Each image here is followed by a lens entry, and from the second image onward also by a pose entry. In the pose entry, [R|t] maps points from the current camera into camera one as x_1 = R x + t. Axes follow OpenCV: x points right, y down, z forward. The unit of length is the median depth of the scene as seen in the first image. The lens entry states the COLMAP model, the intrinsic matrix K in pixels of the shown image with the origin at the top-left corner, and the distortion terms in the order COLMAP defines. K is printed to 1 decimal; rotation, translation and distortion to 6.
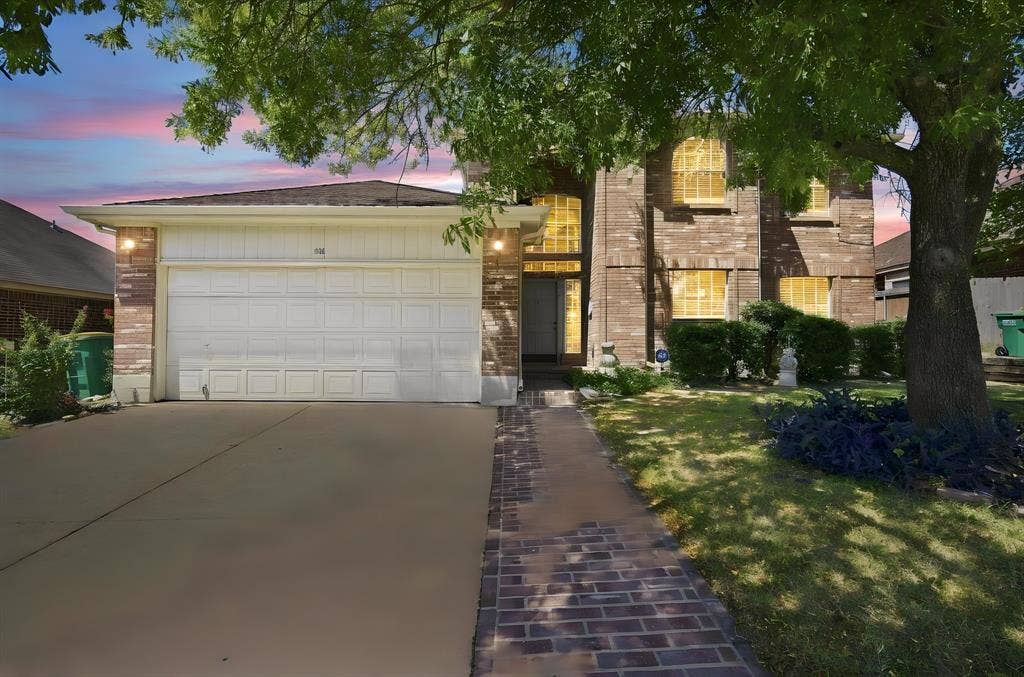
lens RADIAL K [[447.1, 0, 517.6], [0, 447.1, 339.5], [0, 0, 1]] dist [-0.007026, 0.000227]
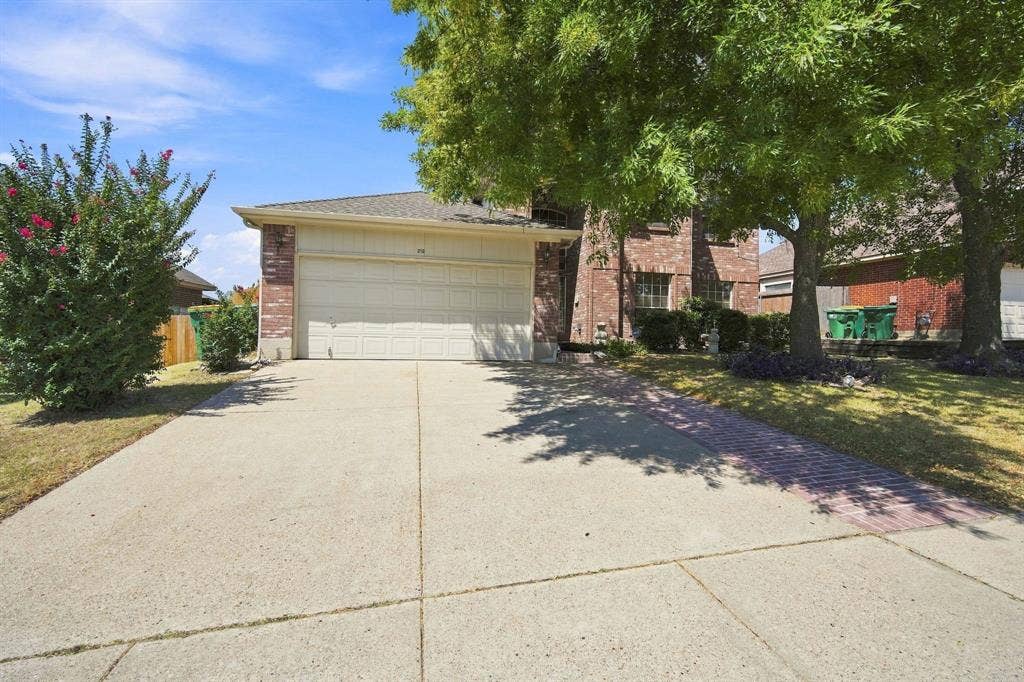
lens RADIAL K [[451.6, 0, 508.3], [0, 451.6, 342.1], [0, 0, 1]] dist [-0.014413, -0.000278]
pose [[0.978609, 0.013061, 0.205315, -0.439358], [-0.020061, 0.999285, 0.032048, 0.032437], [-0.204750, -0.035481, 0.978171, -0.410074]]
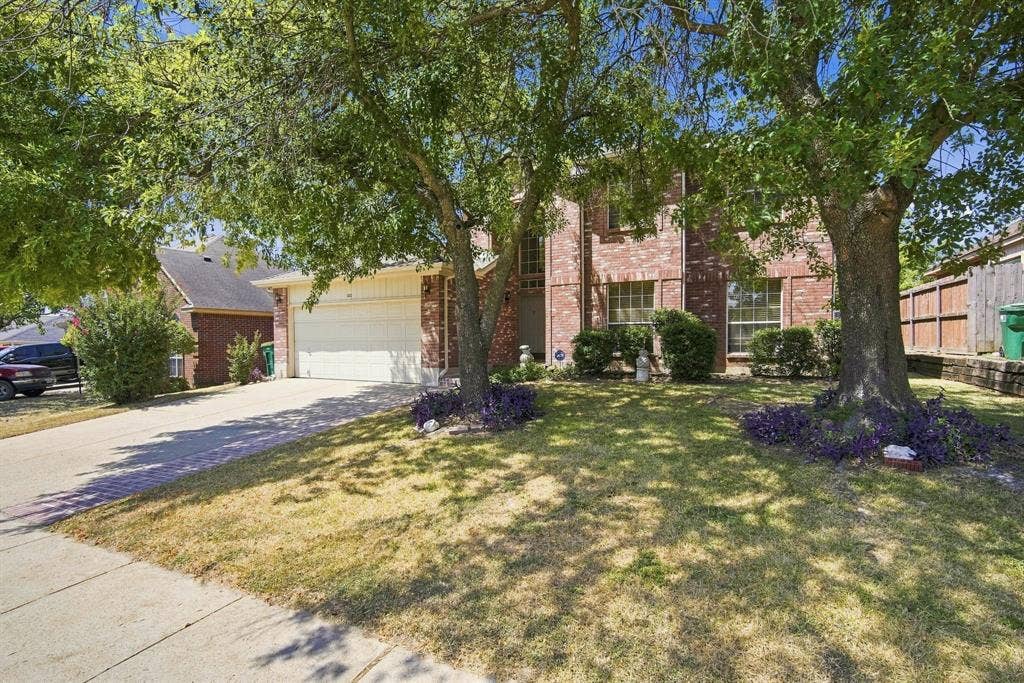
lens RADIAL K [[451.6, 0, 511.3], [0, 451.6, 343.7], [0, 0, 1]] dist [-0.014413, -0.000278]
pose [[0.886503, -0.001987, -0.462718, 0.905607], [0.017430, 0.999424, 0.029102, -0.045866], [0.462394, -0.033864, 0.886028, -0.273824]]
